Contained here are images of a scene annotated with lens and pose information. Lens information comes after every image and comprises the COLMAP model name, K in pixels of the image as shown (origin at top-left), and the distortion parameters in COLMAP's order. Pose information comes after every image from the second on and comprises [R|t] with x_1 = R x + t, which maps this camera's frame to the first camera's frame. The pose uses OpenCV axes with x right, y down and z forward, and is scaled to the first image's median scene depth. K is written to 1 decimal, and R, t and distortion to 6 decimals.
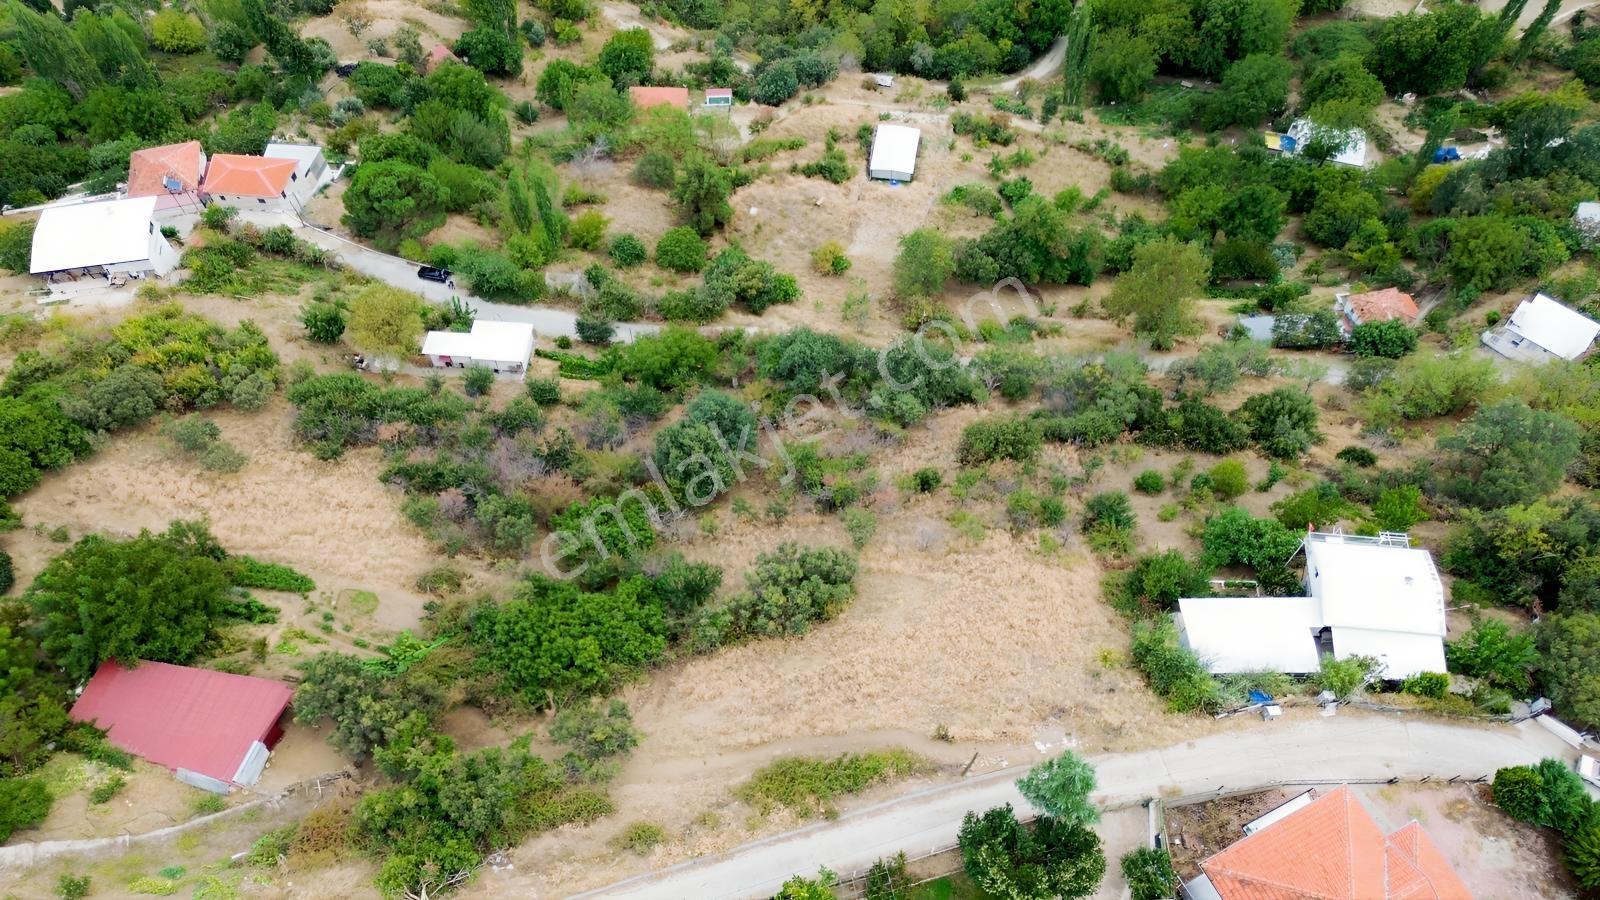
lens RADIAL K [[1124.6, 0, 803.0], [0, 1124.6, 452.0], [0, 0, 1]] dist [0.083925, -0.080439]
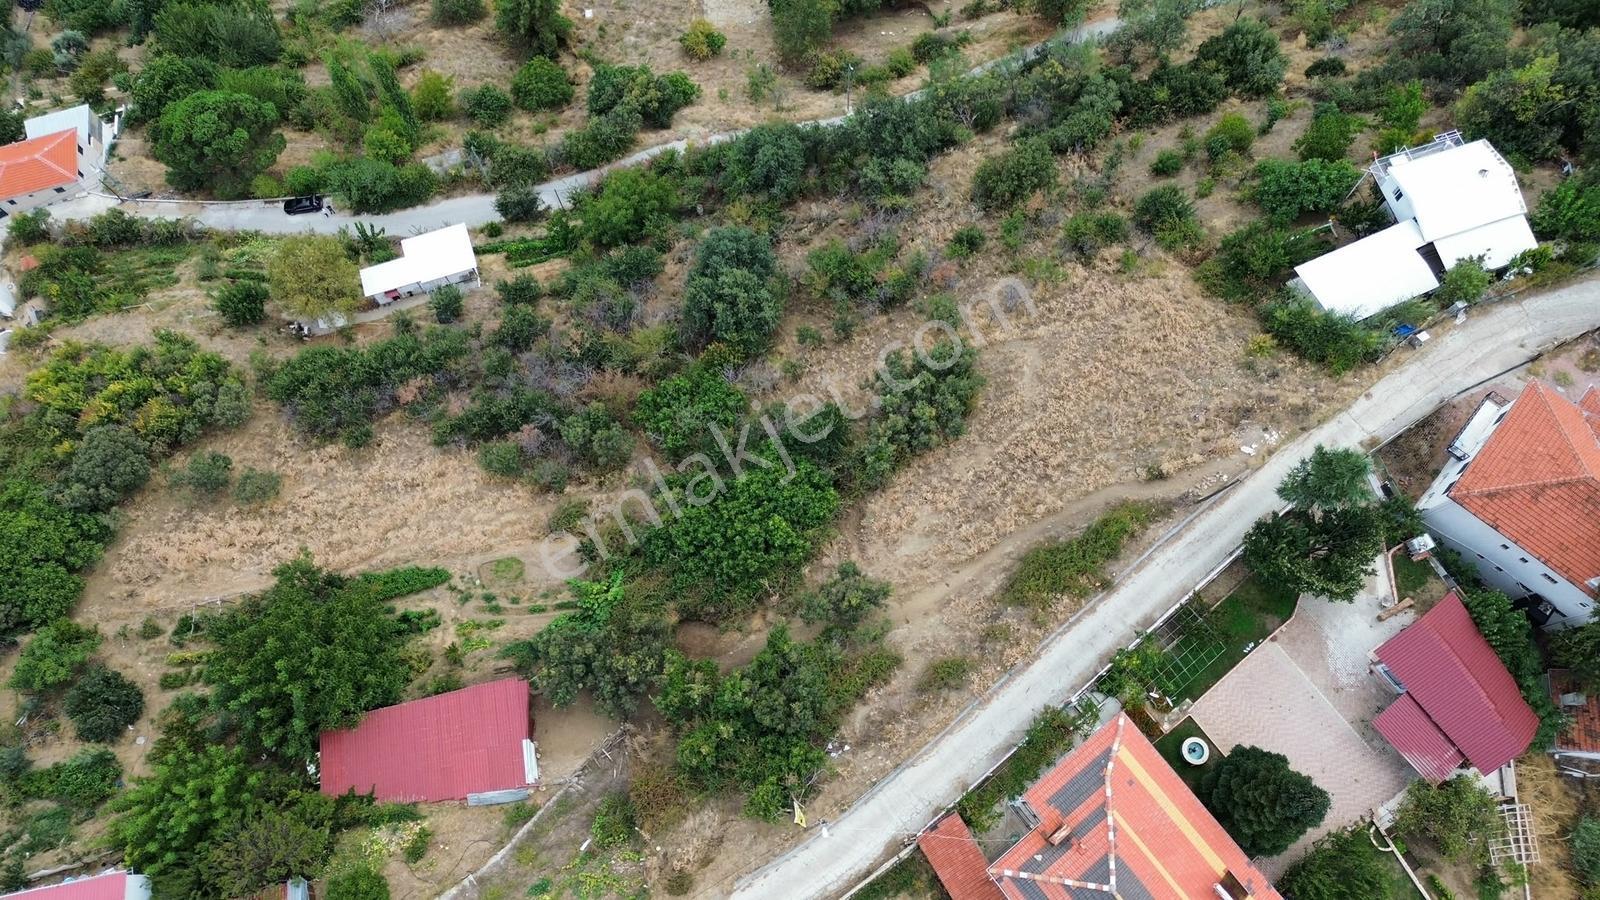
lens RADIAL K [[1124.6, 0, 803.0], [0, 1124.6, 452.0], [0, 0, 1]] dist [0.083925, -0.080439]
pose [[0.921045, -0.370507, 0.120002, -0.197900], [0.335691, 0.911487, 0.237705, -0.084668], [-0.197452, -0.178653, 0.963896, 0.044238]]
